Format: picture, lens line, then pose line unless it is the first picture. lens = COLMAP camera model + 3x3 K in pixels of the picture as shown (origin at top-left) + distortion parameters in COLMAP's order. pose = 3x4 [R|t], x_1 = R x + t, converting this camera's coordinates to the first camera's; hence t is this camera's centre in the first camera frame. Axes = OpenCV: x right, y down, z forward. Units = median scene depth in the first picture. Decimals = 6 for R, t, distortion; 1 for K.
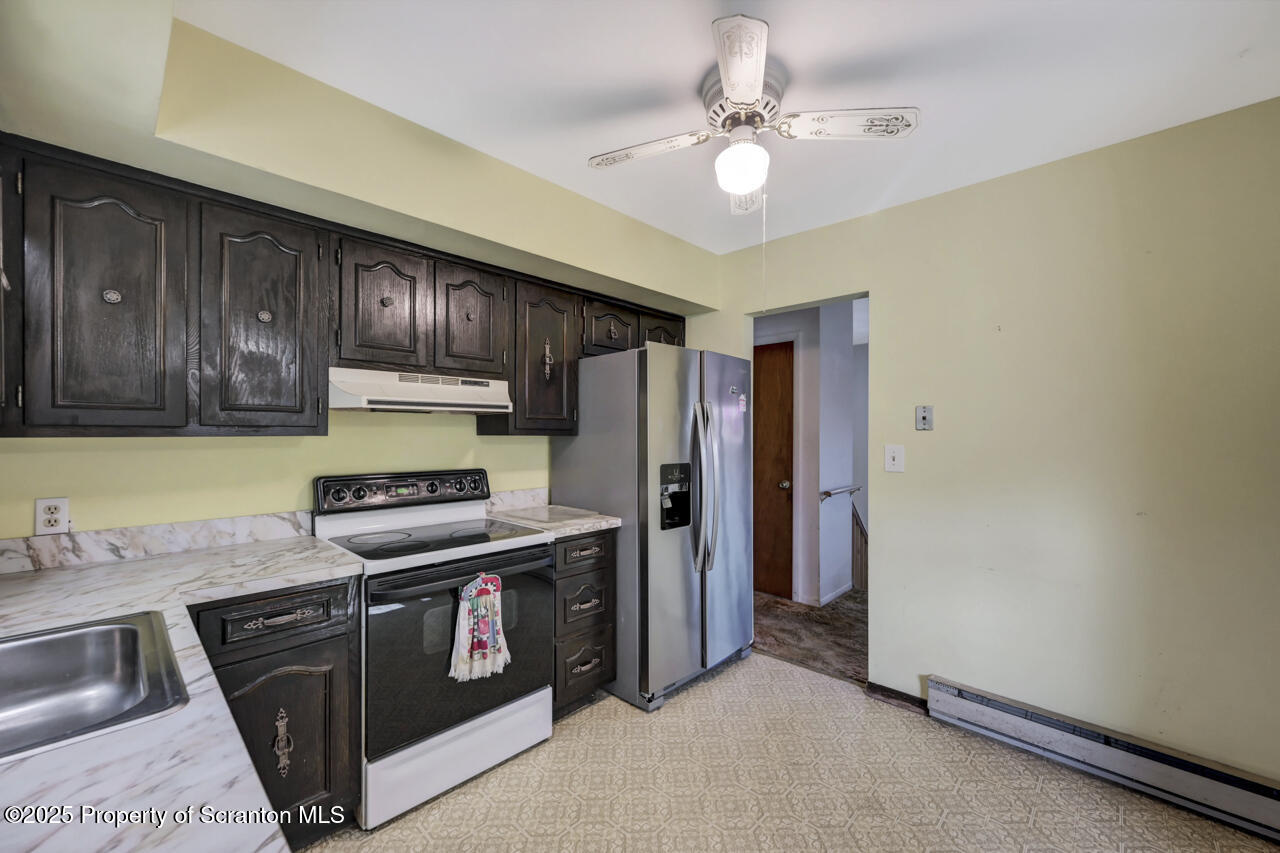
lens RADIAL K [[510.9, 0, 642.1], [0, 510.9, 433.0], [0, 0, 1]] dist [-0.000898, 0.000076]
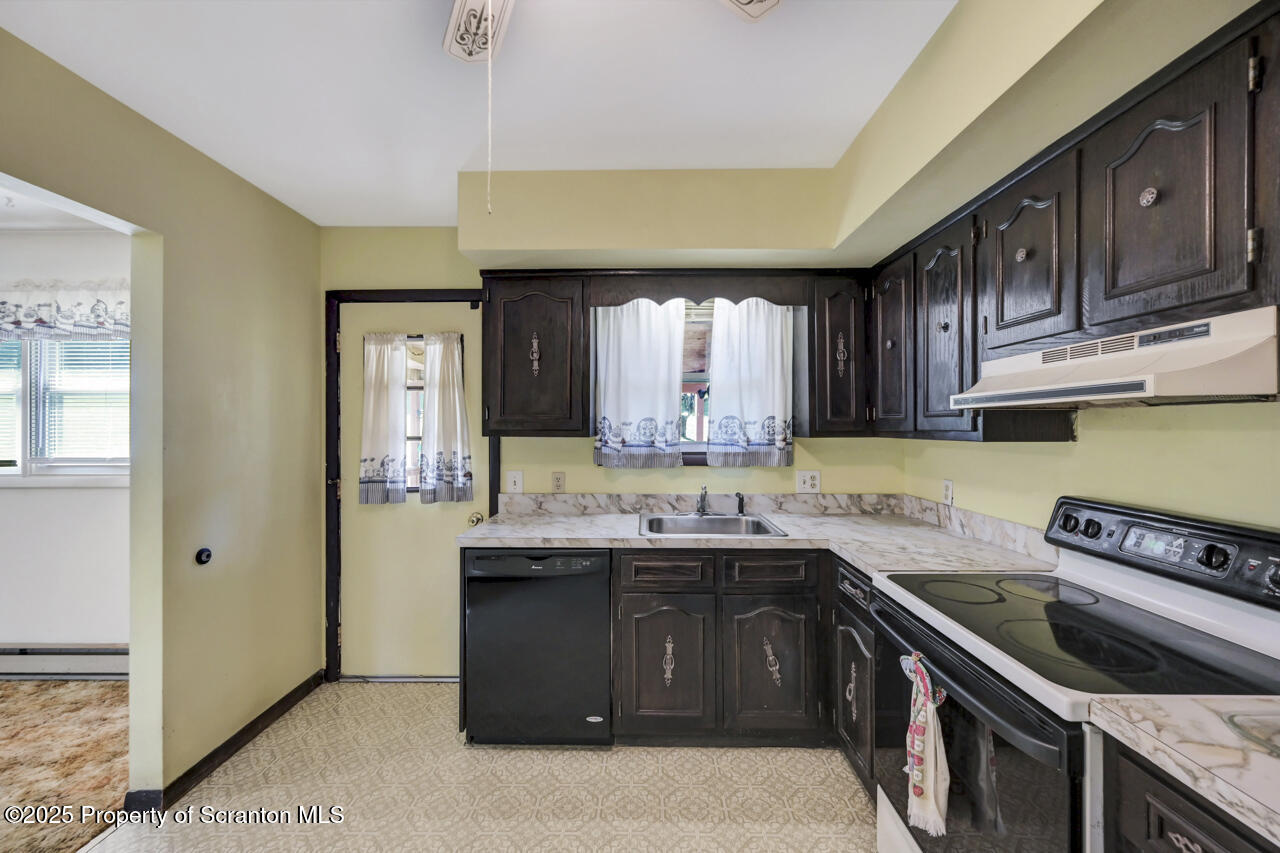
lens RADIAL K [[509.1, 0, 642.1], [0, 509.1, 425.3], [0, 0, 1]] dist [-0.001848, 0.000070]
pose [[-0.733892, -0.003939, -0.679254, 0.329259], [-0.003503, 0.999992, -0.002014, -0.015654], [0.679257, 0.000901, -0.733900, 1.032933]]
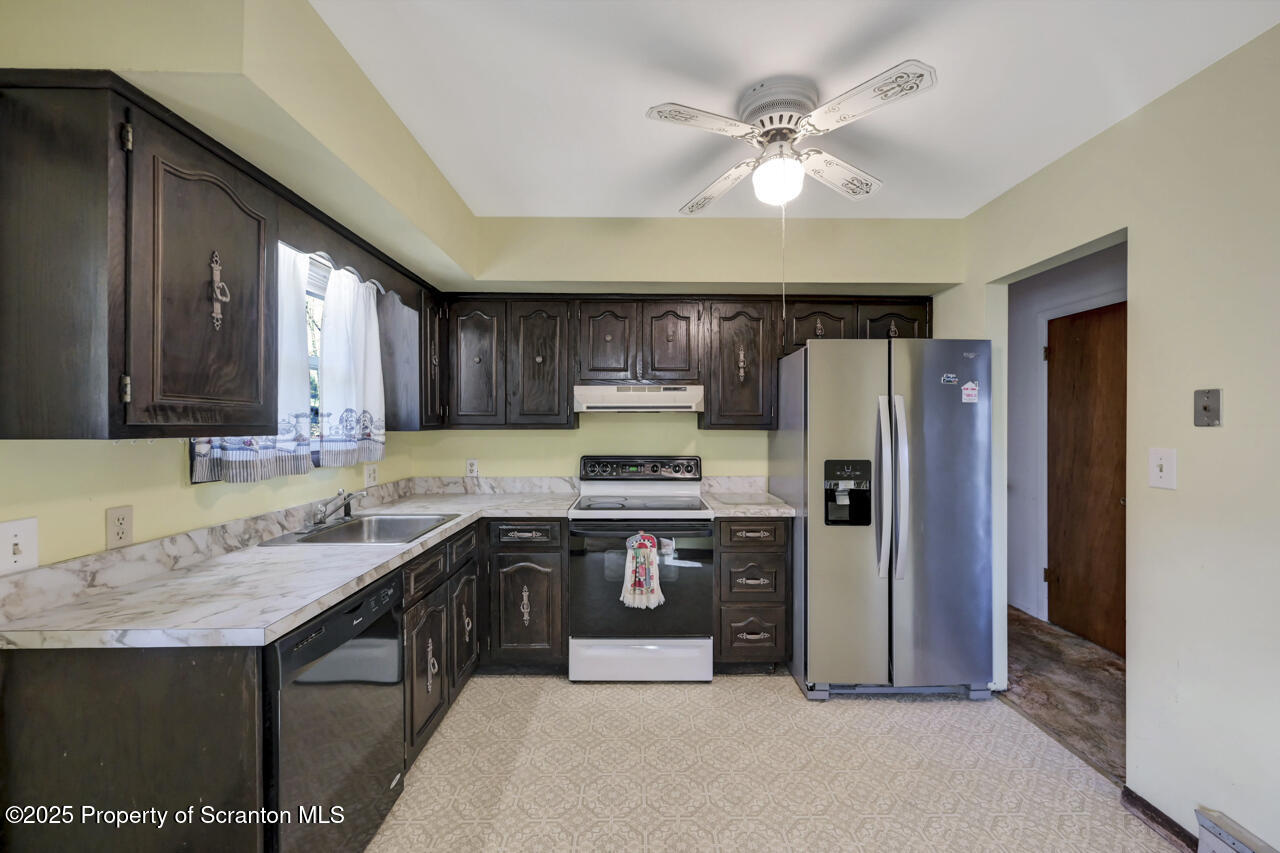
lens RADIAL K [[509.1, 0, 642.1], [0, 509.1, 425.3], [0, 0, 1]] dist [-0.001848, 0.000070]
pose [[0.696047, 0.001075, -0.717995, 0.549530], [-0.000364, 0.999999, 0.001145, -0.007722], [0.717996, -0.000536, 0.696047, 0.049123]]
